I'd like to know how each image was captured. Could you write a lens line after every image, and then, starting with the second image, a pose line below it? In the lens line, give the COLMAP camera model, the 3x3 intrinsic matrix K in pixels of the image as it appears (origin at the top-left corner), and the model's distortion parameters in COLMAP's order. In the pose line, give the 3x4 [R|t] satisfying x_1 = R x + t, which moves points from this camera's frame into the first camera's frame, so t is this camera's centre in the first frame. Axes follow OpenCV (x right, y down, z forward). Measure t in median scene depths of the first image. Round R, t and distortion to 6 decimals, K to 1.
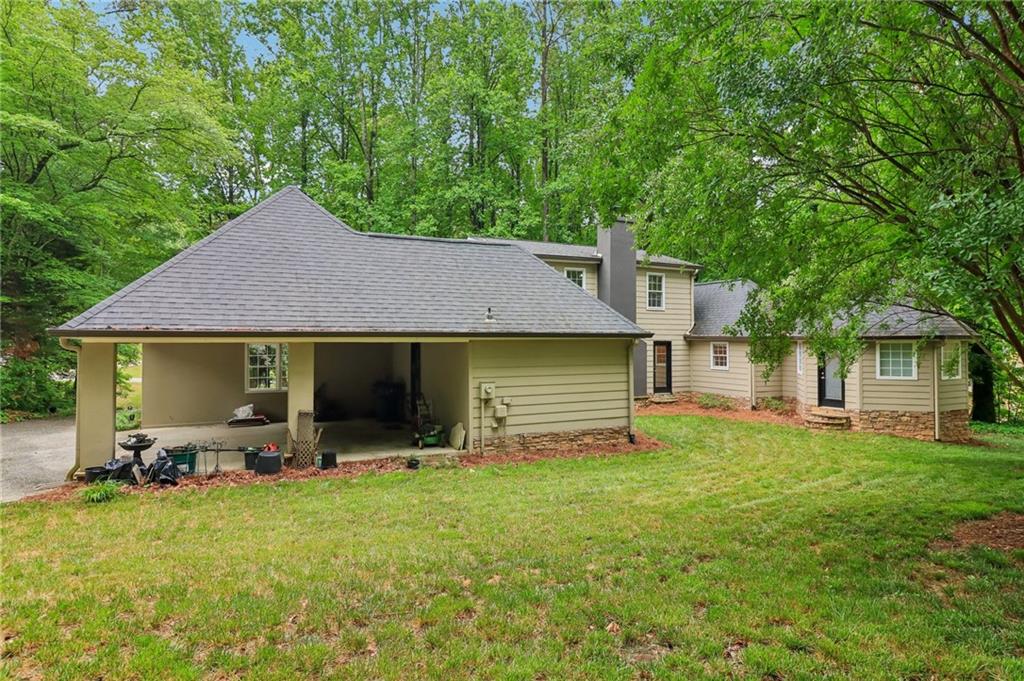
lens RADIAL K [[587.5, 0, 516.8], [0, 587.5, 325.9], [0, 0, 1]] dist [0.000356, 0.000077]
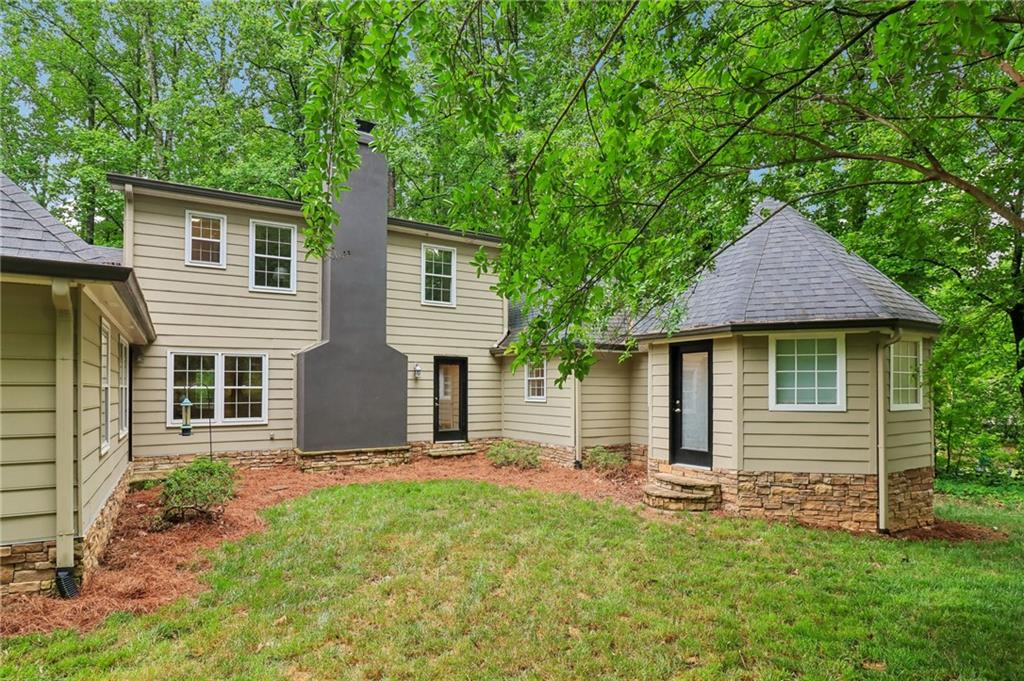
lens RADIAL K [[558.0, 0, 521.4], [0, 558.0, 382.0], [0, 0, 1]] dist [-0.000980, -0.000645]
pose [[0.995259, 0.001149, 0.097249, 0.350680], [-0.002129, 0.999948, 0.009974, 0.061377], [-0.097232, -0.010134, 0.995210, 0.539325]]
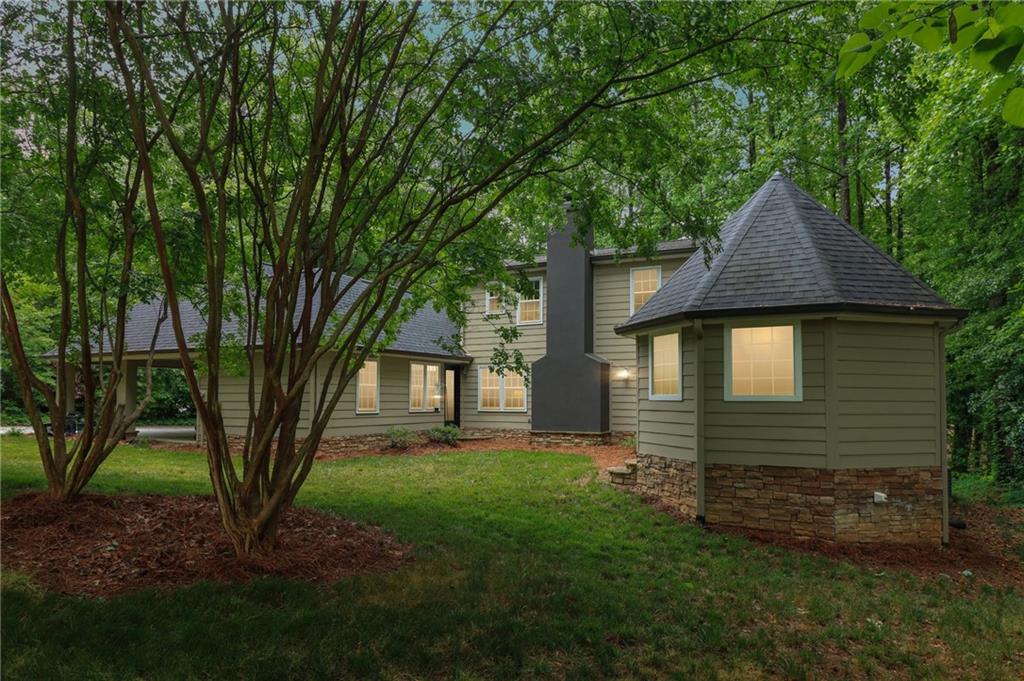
lens RADIAL K [[661.9, 0, 497.8], [0, 661.9, 362.1], [0, 0, 1]] dist [0.014027, 0.002190]
pose [[0.573522, -0.041361, -0.818145, 1.053992], [0.014201, 0.999076, -0.040554, 0.076801], [0.819067, 0.011640, 0.573579, 0.502346]]
